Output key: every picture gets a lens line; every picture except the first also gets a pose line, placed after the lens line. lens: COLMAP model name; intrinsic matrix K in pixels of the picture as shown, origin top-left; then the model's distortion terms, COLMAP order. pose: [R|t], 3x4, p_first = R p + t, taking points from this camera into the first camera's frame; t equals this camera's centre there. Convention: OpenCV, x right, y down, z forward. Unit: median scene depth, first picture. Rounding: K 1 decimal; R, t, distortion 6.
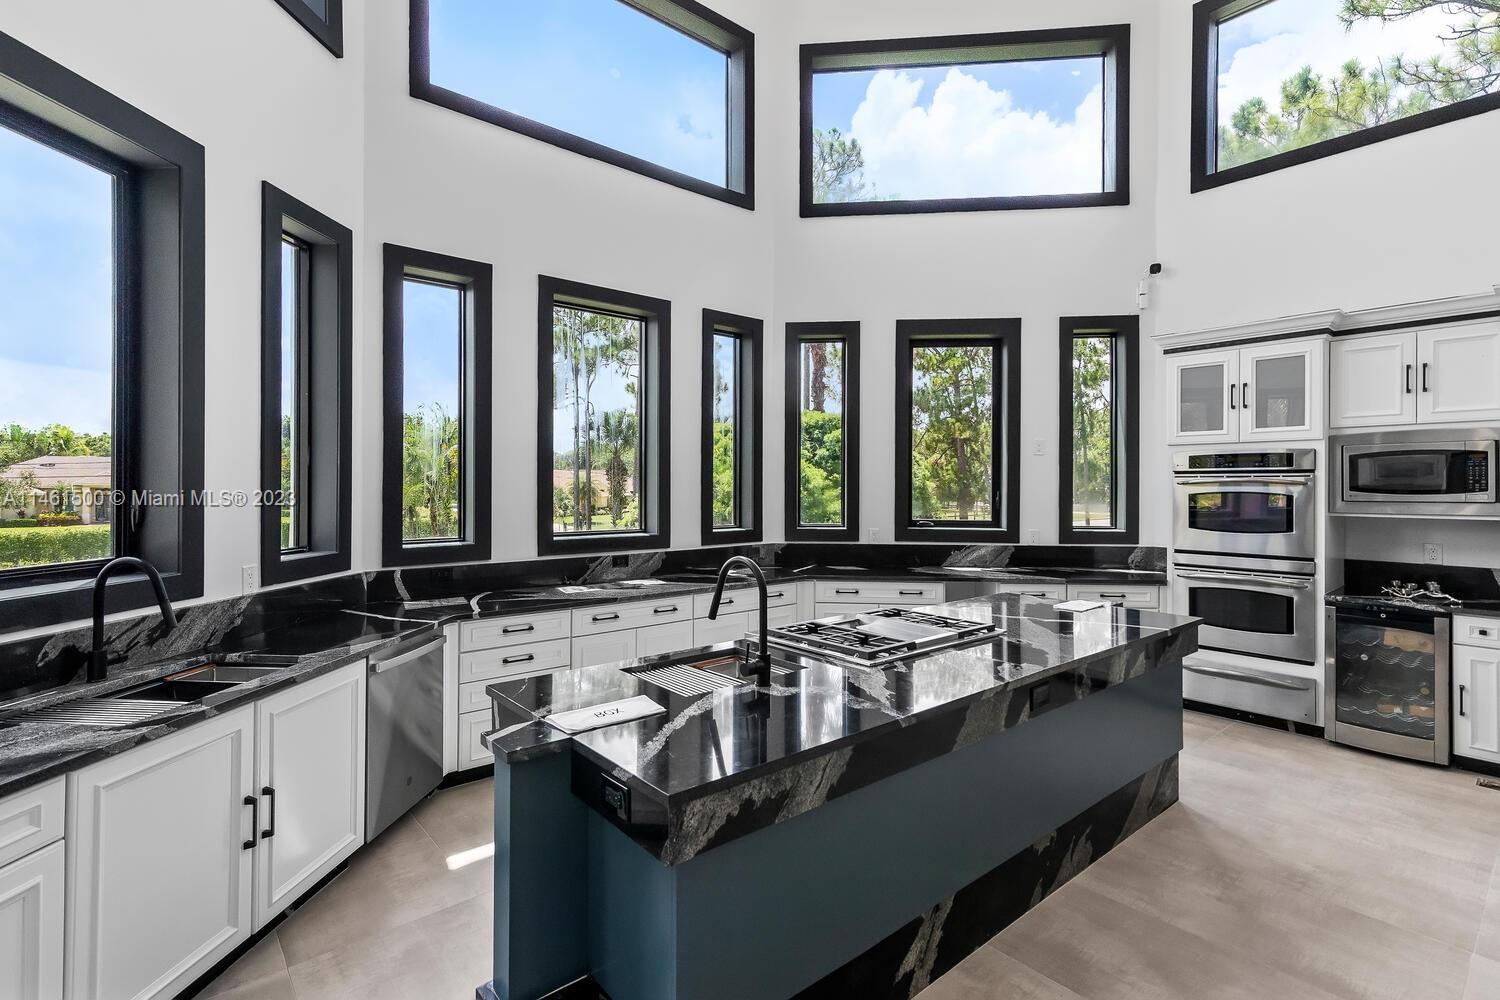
lens RADIAL K [[692.0, 0, 745.6], [0, 692.0, 490.2], [0, 0, 1]] dist [0.004164, 0.000275]
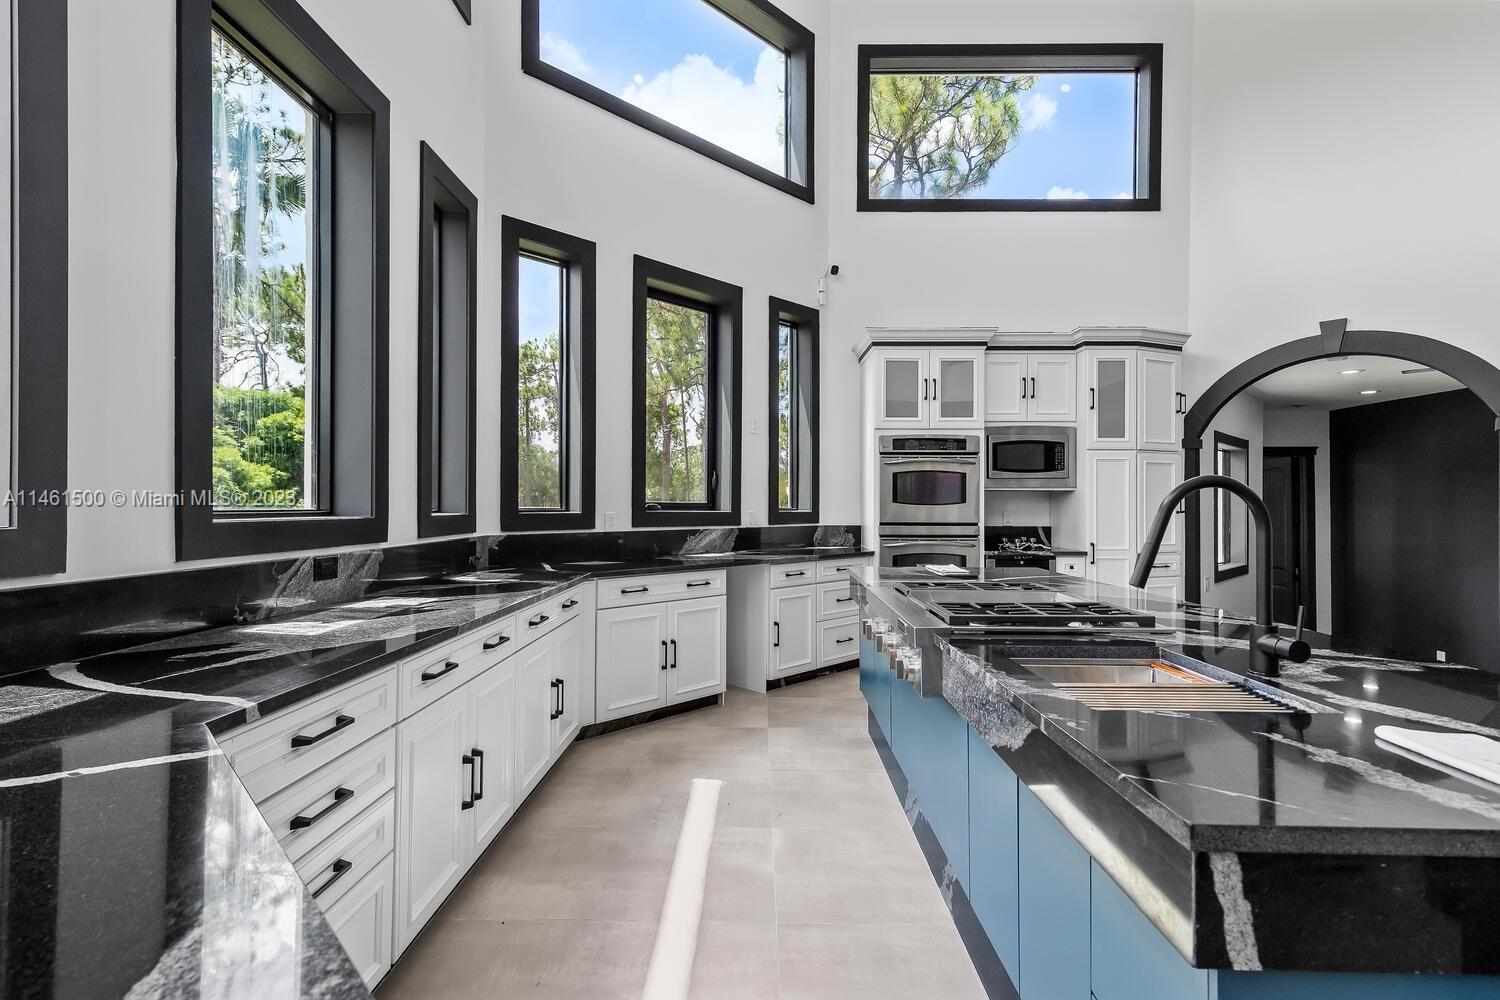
lens RADIAL K [[692.0, 0, 752.1], [0, 692.0, 501.8], [0, 0, 1]] dist [0.004164, 0.000275]
pose [[0.659410, 0.000718, 0.751783, -0.355868], [0.004309, 0.999980, -0.004736, 0.057157], [-0.751771, 0.006362, 0.659393, 0.427287]]
